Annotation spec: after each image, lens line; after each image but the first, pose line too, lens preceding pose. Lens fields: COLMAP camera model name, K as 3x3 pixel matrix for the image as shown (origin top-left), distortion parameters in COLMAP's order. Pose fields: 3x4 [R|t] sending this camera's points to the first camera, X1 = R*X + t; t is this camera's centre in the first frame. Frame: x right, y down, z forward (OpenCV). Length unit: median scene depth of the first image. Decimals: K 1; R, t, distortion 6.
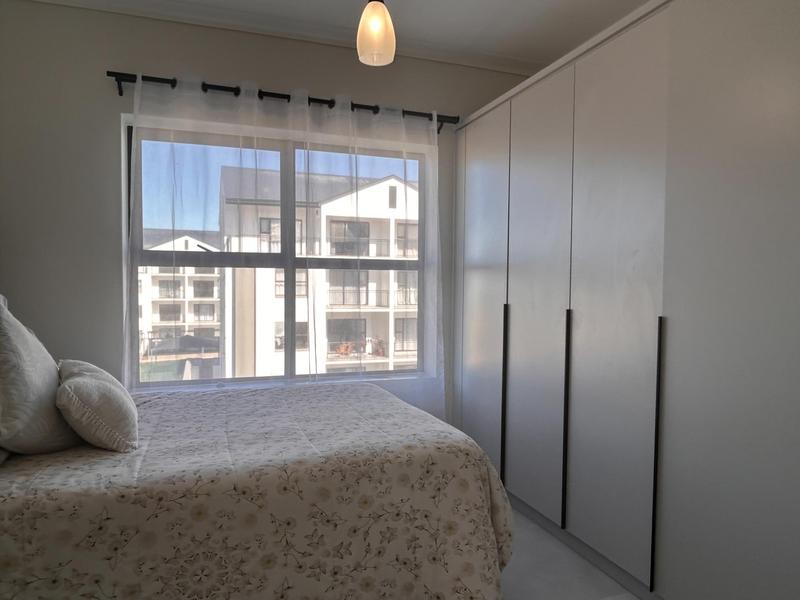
lens RADIAL K [[554.6, 0, 401.6], [0, 554.6, 303.3], [0, 0, 1]] dist [-0.002796, -0.007670]
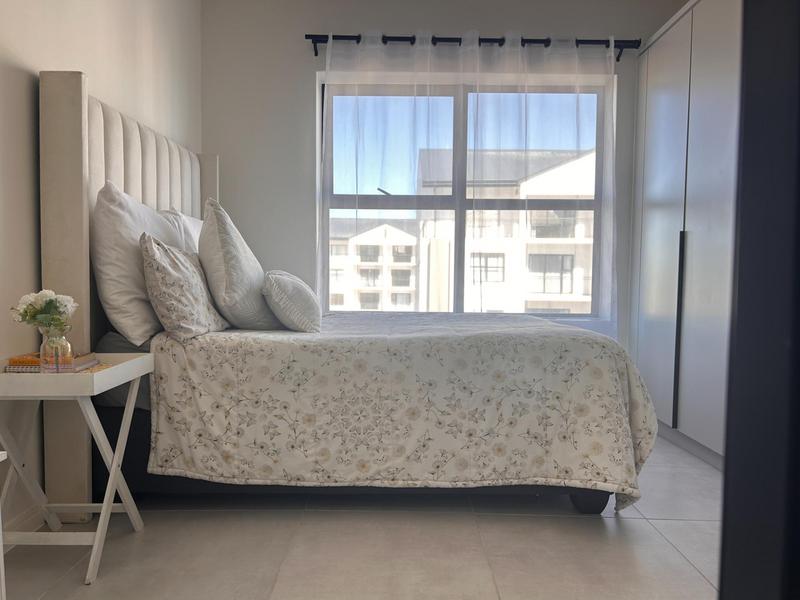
lens RADIAL K [[597.9, 0, 394.8], [0, 597.9, 299.6], [0, 0, 1]] dist [0.070653, -0.076256]
pose [[0.937900, 0.019568, -0.346353, 0.140973], [-0.017414, 0.999805, 0.009331, 0.179716], [0.346468, -0.002721, 0.938058, -0.191709]]
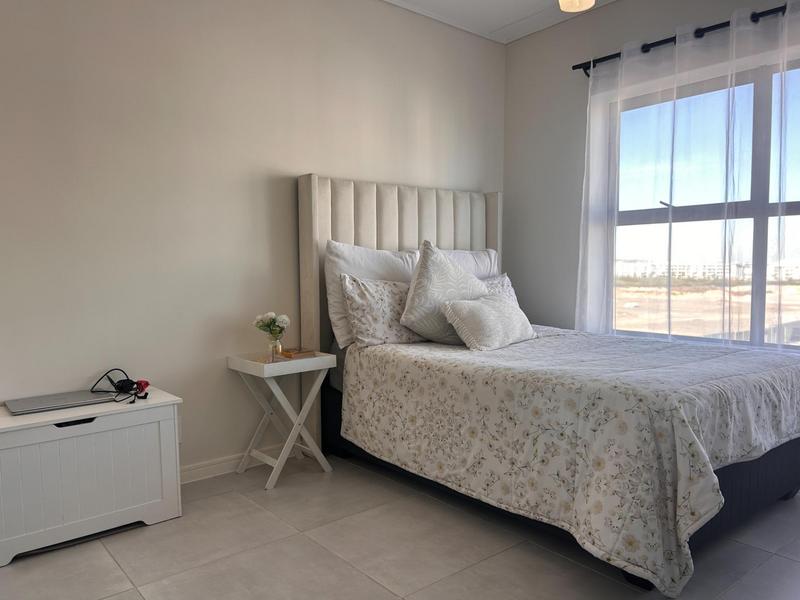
lens RADIAL K [[597.9, 0, 399.4], [0, 597.9, 296.7], [0, 0, 1]] dist [0.070653, -0.076256]
pose [[0.335186, 0.041905, -0.941220, 0.912771], [-0.026678, 0.999032, 0.034978, 0.077299], [0.941774, 0.013385, 0.335980, 0.288891]]
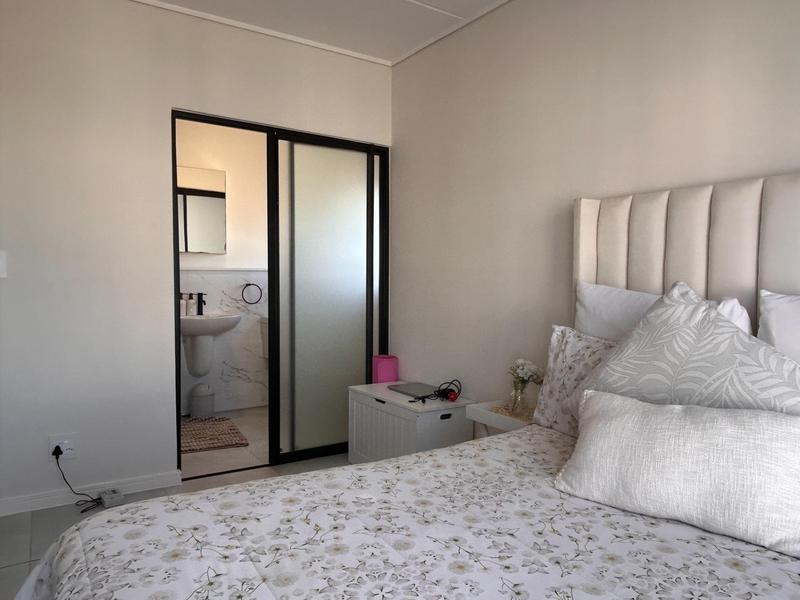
lens RADIAL K [[554.6, 0, 404.9], [0, 554.6, 310.2], [0, 0, 1]] dist [-0.002796, -0.007670]
pose [[-0.970290, 0.003545, -0.241918, -0.081934], [-0.021174, 0.994812, 0.099505, -0.065910], [0.241016, 0.101671, -0.965181, 1.736649]]
